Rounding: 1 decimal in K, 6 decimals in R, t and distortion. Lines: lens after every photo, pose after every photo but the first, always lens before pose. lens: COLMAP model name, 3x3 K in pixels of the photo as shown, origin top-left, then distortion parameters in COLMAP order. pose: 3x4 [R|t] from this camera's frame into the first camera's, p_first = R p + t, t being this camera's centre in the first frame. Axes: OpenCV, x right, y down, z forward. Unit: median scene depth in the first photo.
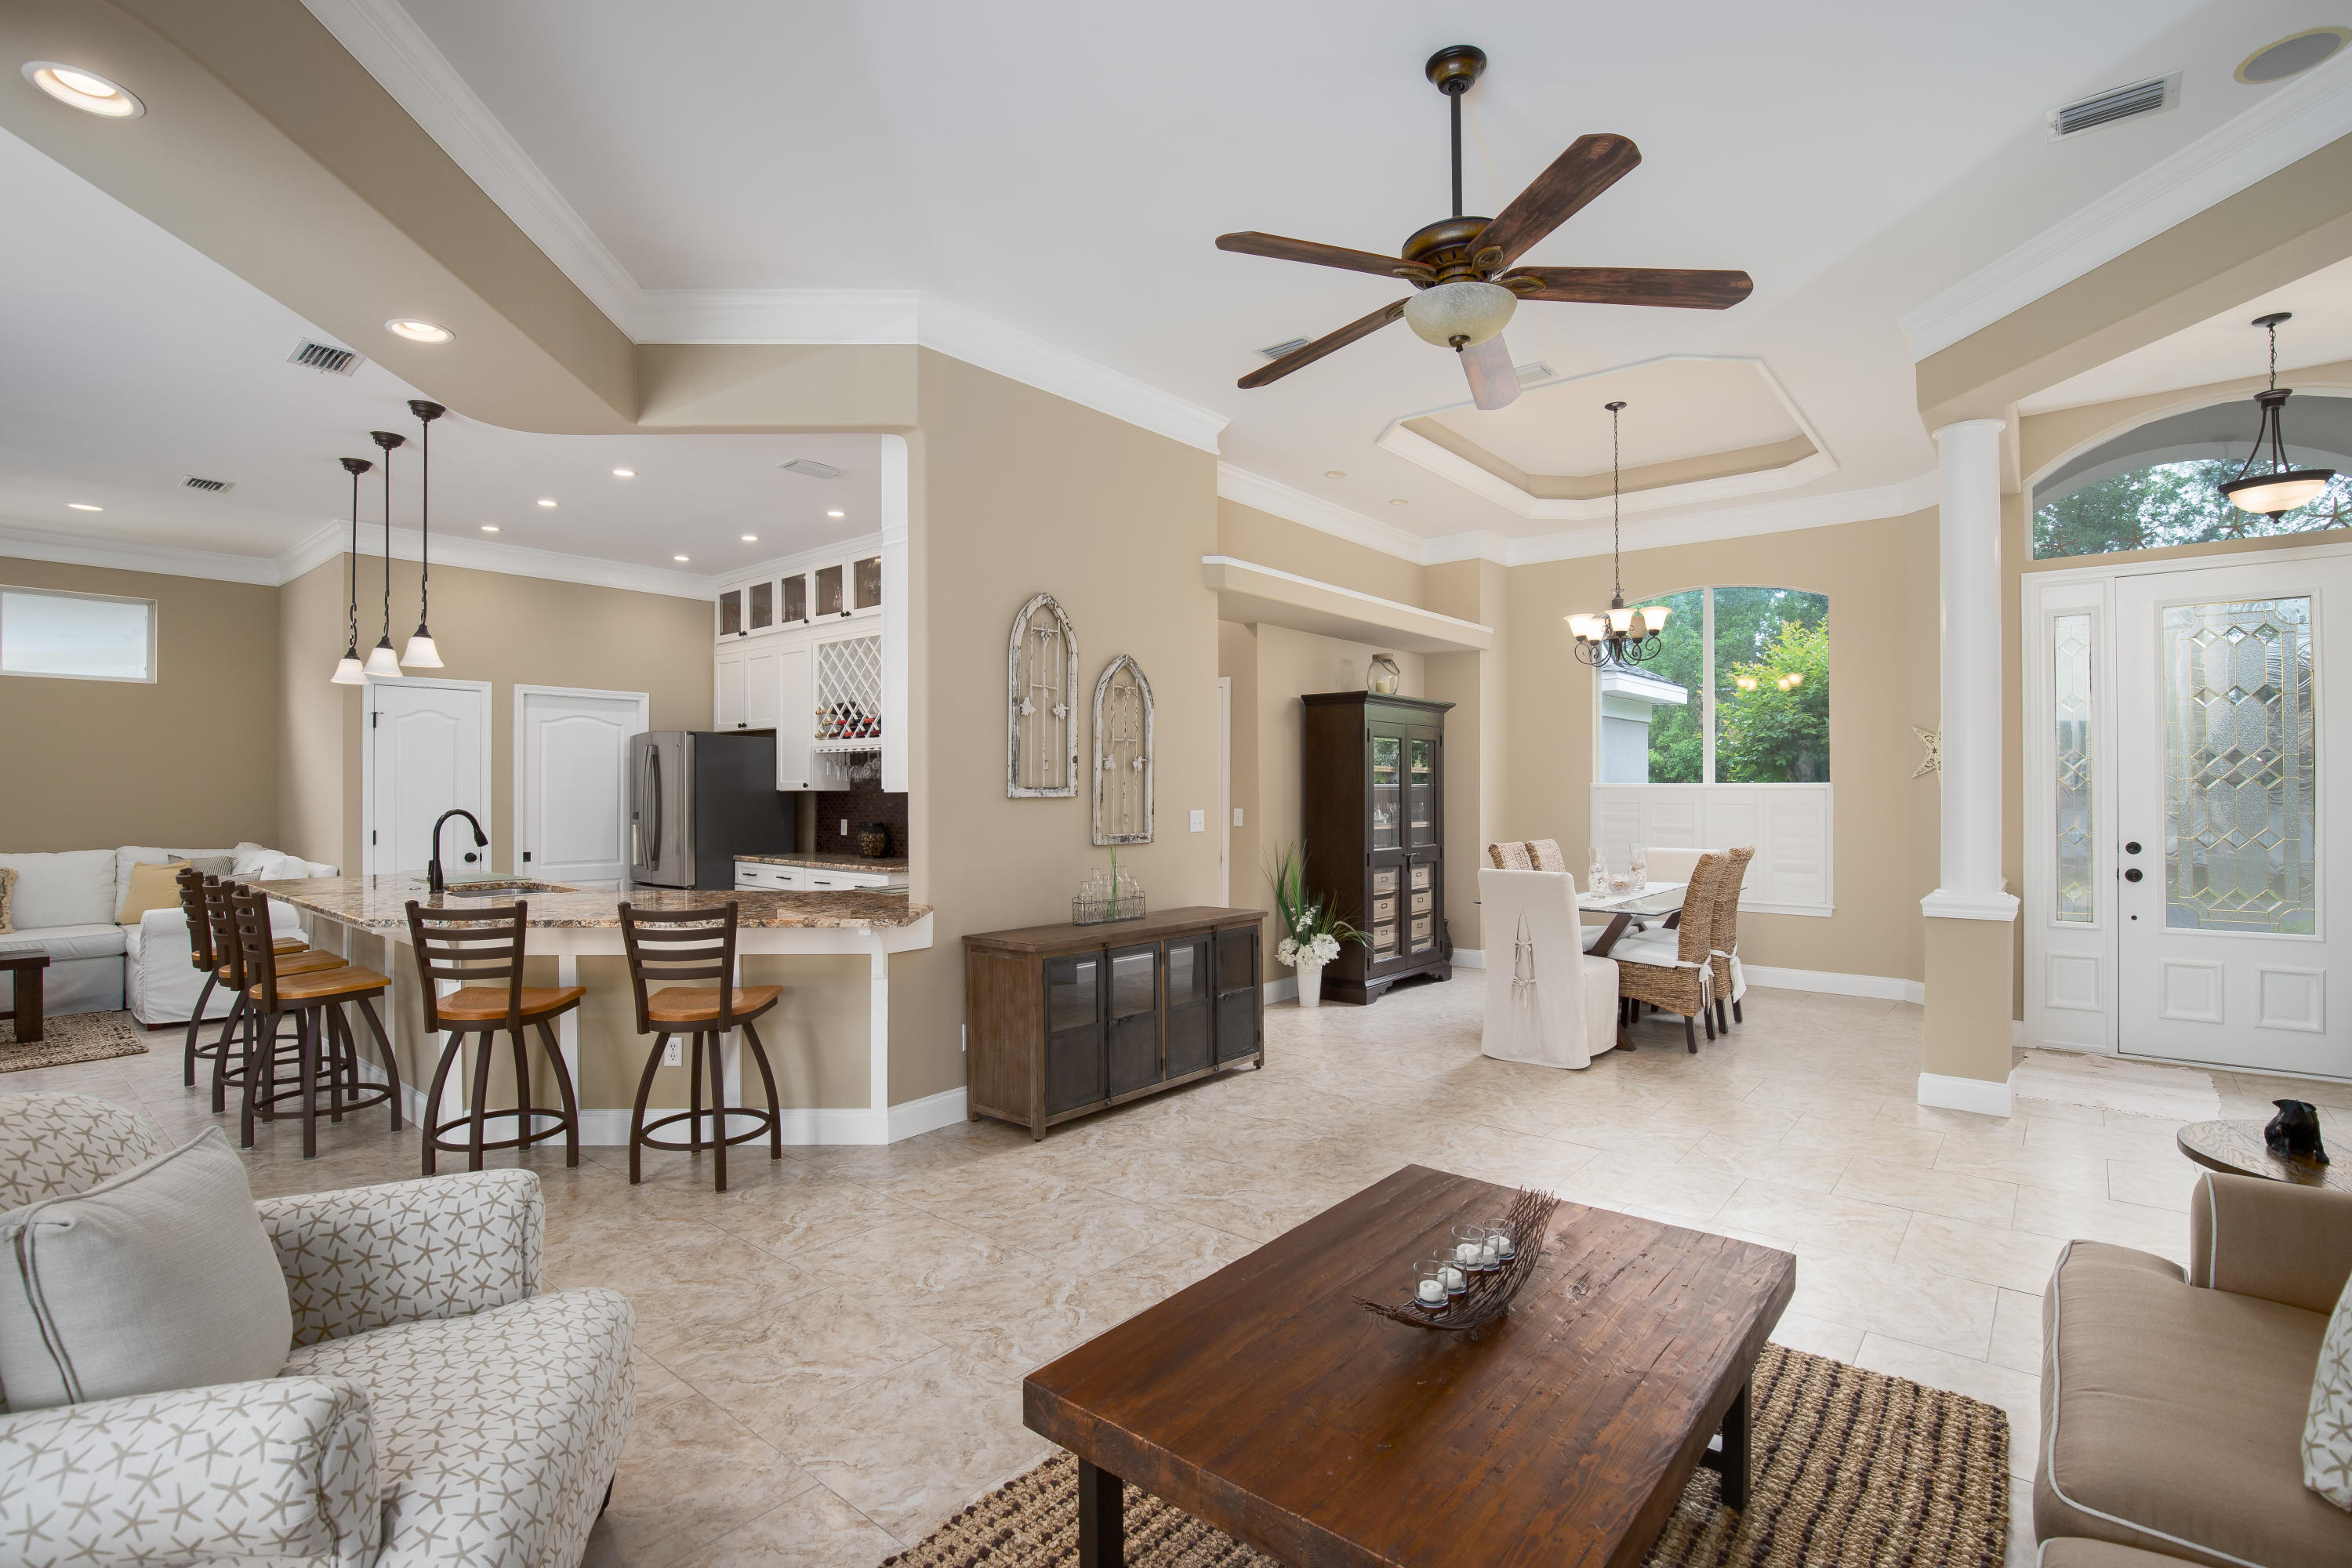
lens RADIAL K [[1085.9, 0, 1200.8], [0, 1085.9, 784.6], [0, 0, 1]] dist [-0.021403, 0.002545]
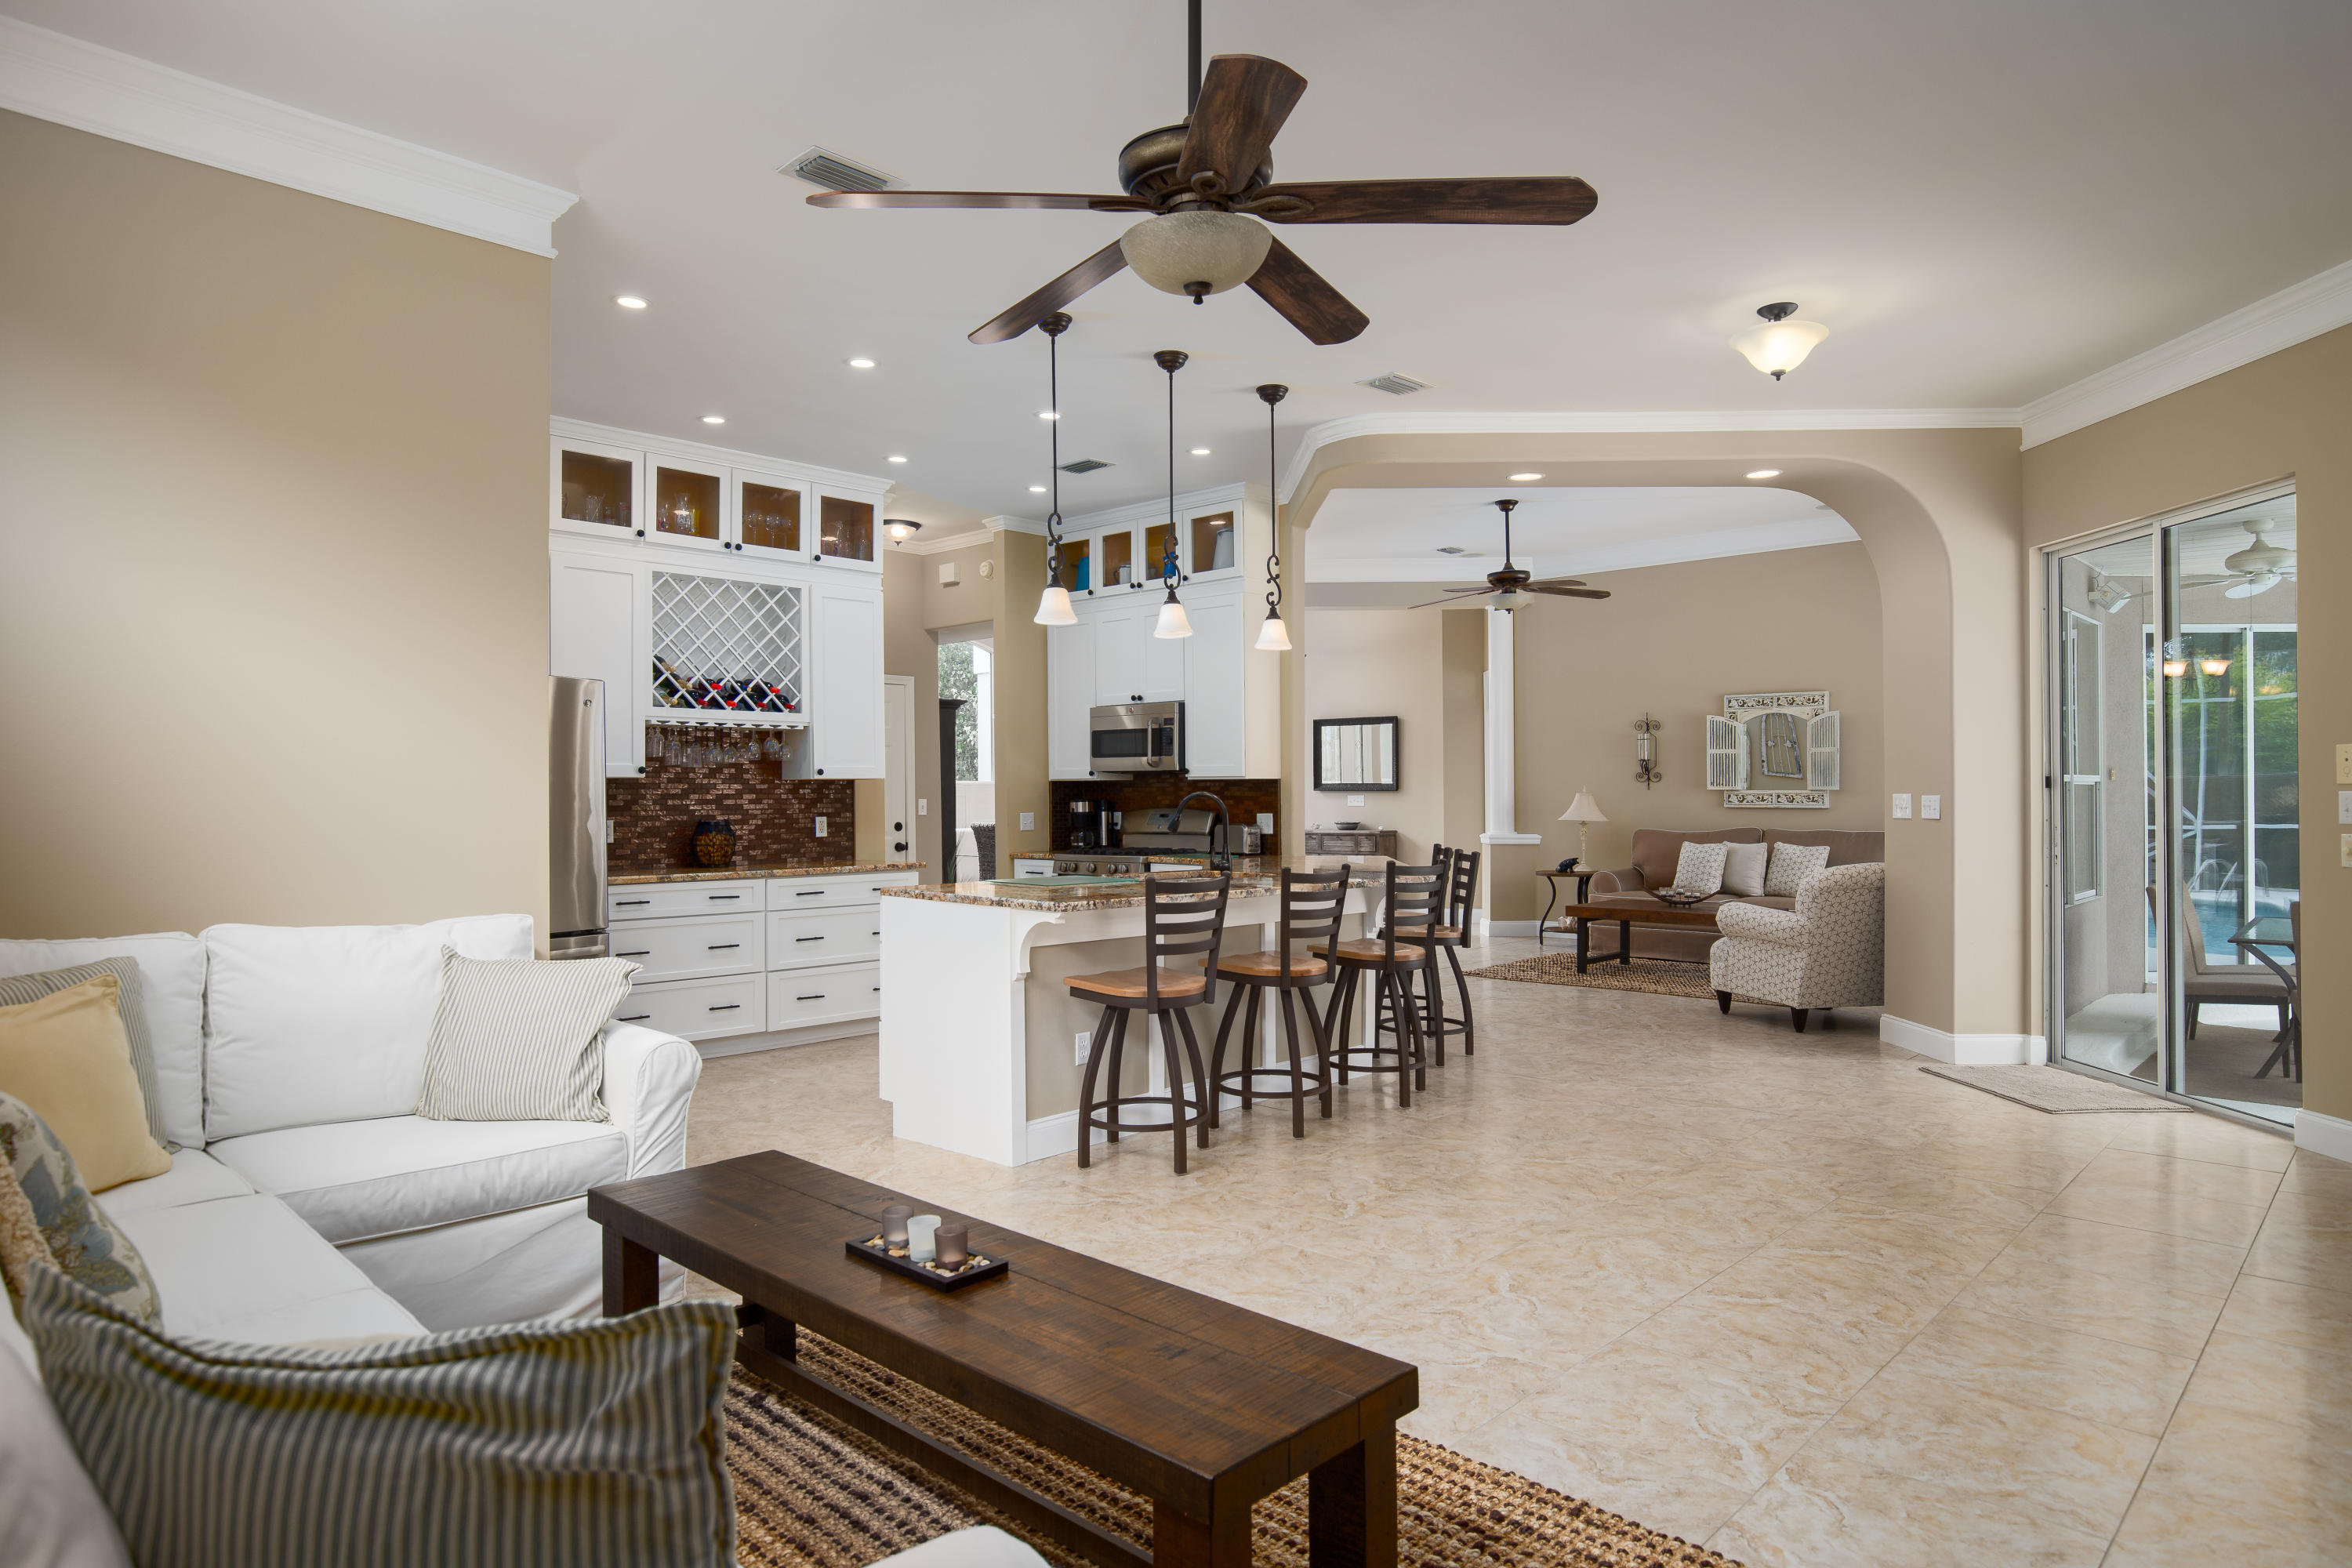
lens RADIAL K [[1376.7, 0, 1173.4], [0, 1376.7, 782.7], [0, 0, 1]] dist [-0.001027, -0.000278]
pose [[0.068101, 0.009481, 0.997633, -1.918678], [-0.002373, 0.999954, -0.009341, 0.025606], [-0.997676, -0.001732, 0.068120, 0.944796]]
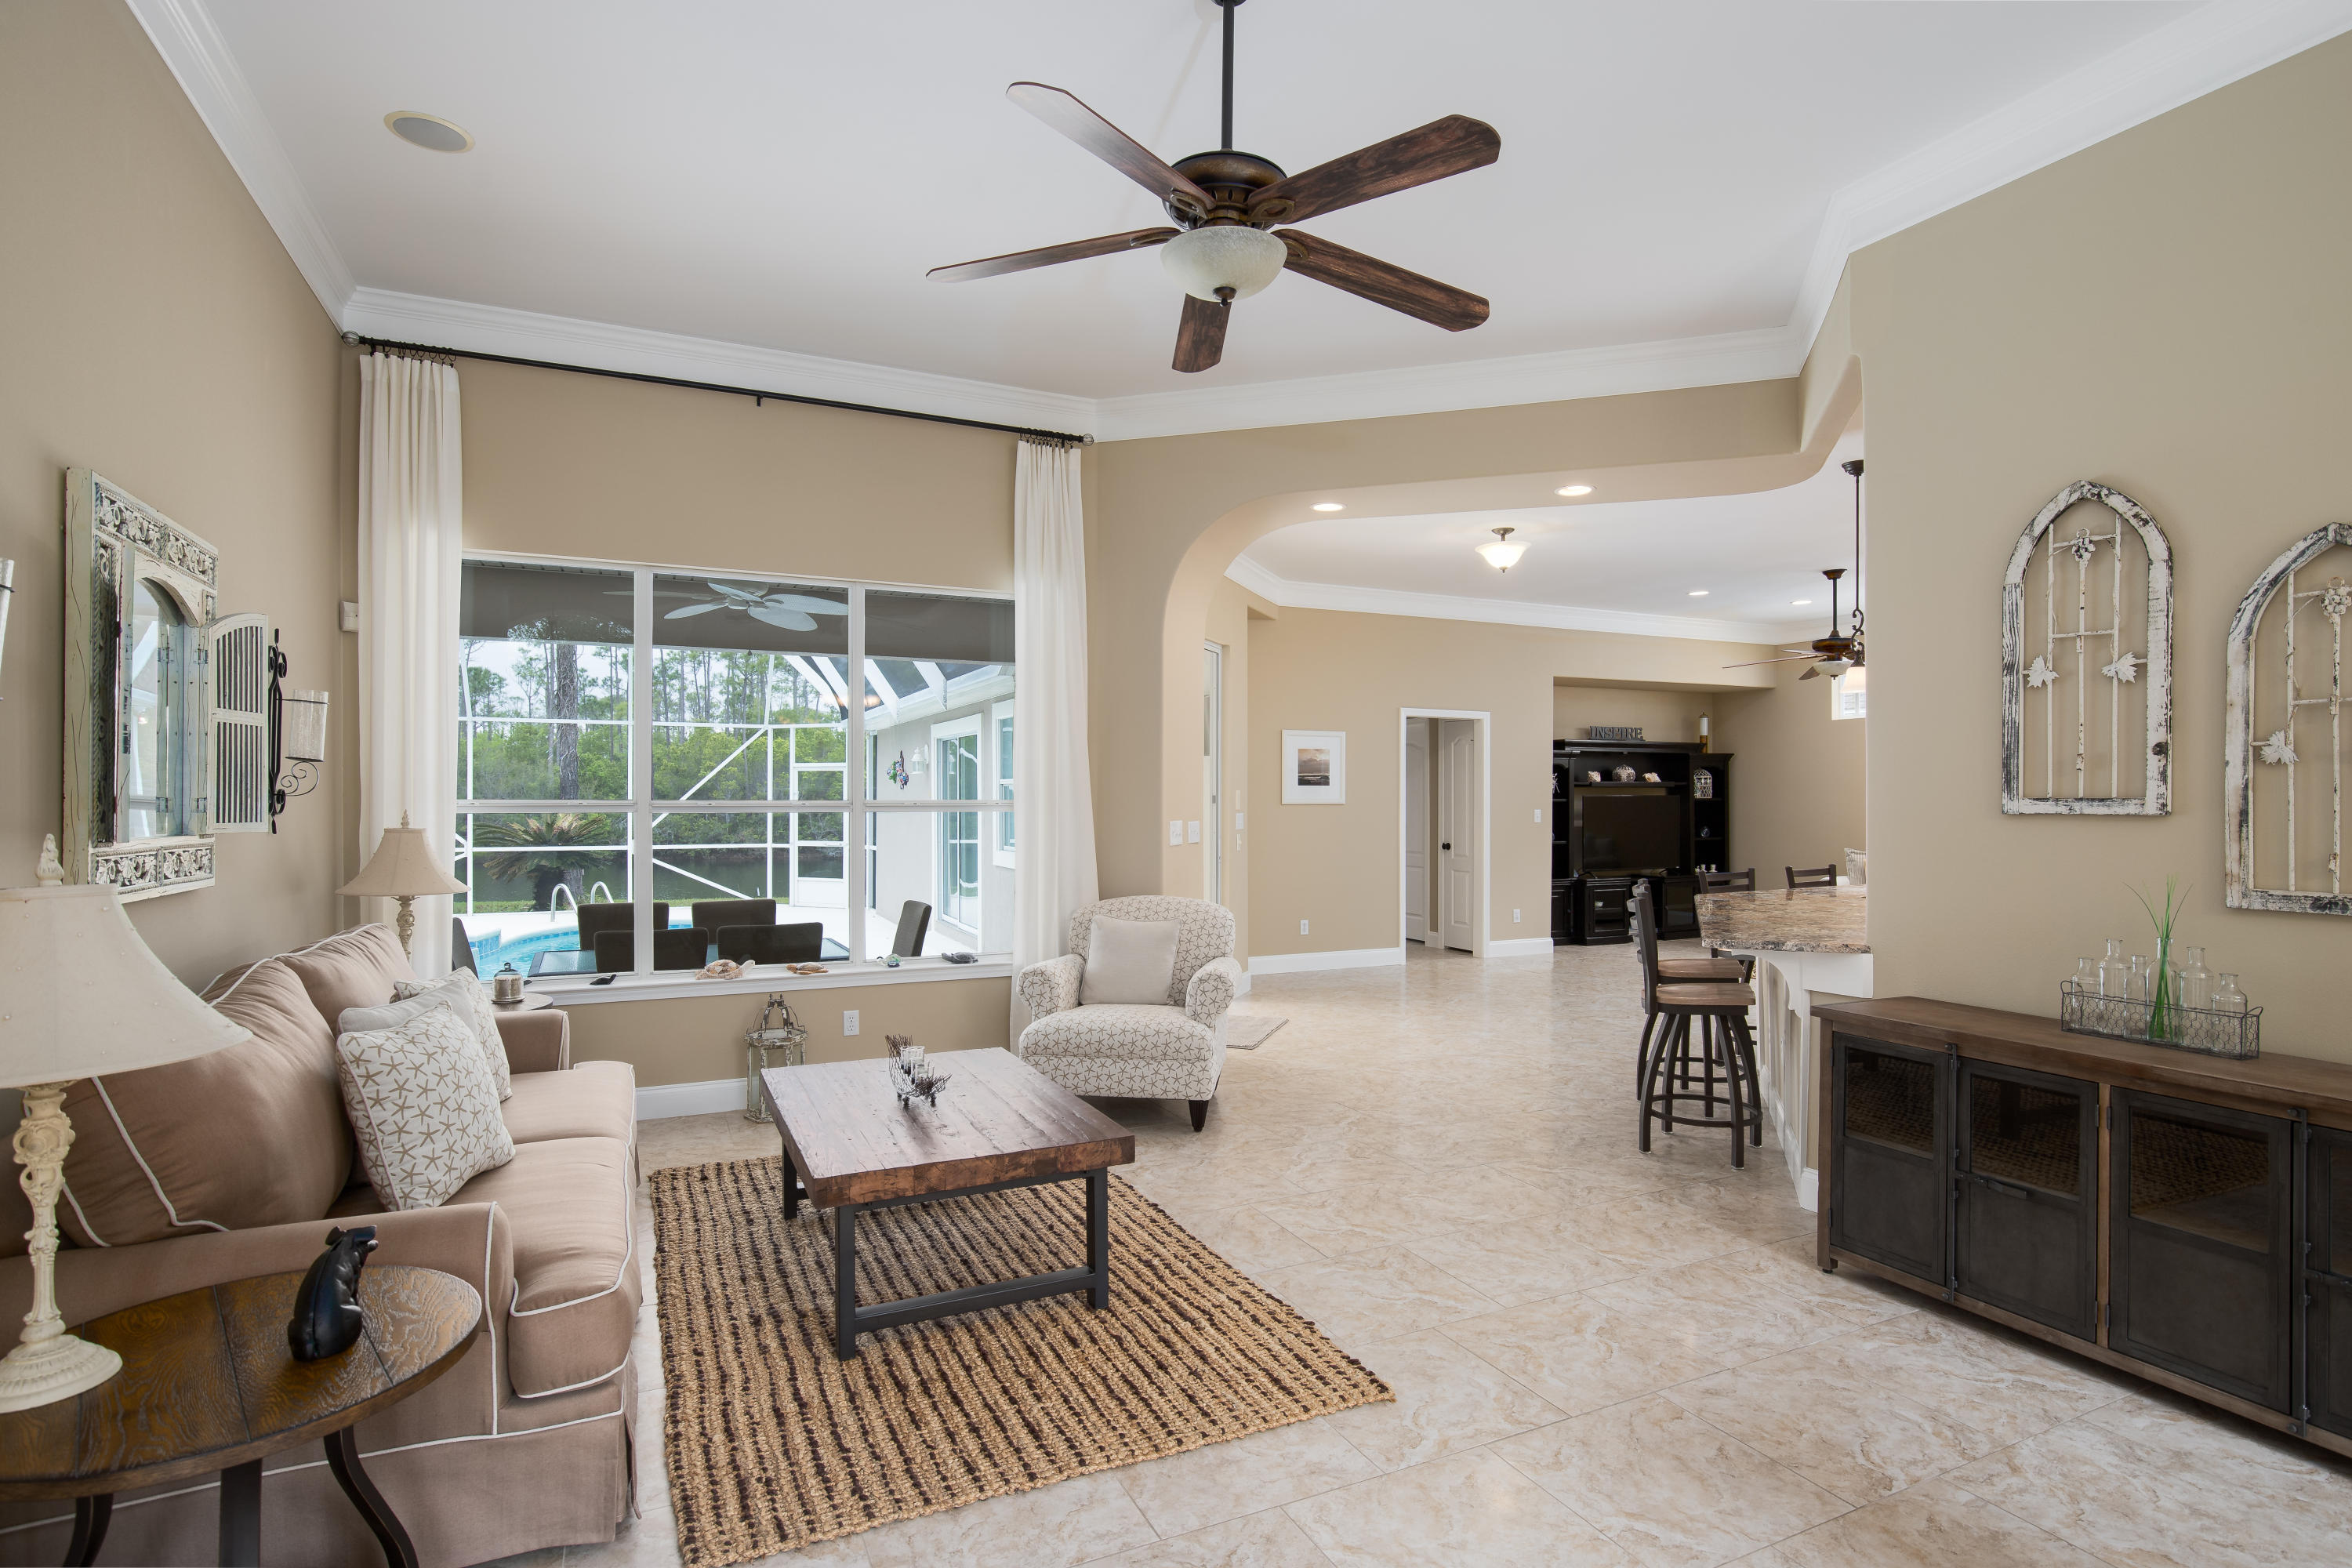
lens RADIAL K [[1160.1, 0, 1189.8], [0, 1160.1, 799.9], [0, 0, 1]] dist [-0.002491, -0.000044]
pose [[-0.416442, 0.002304, -0.909159, 0.657300], [0.005283, 0.999986, 0.000115, 0.000771], [0.909147, -0.004755, -0.416449, 0.808525]]
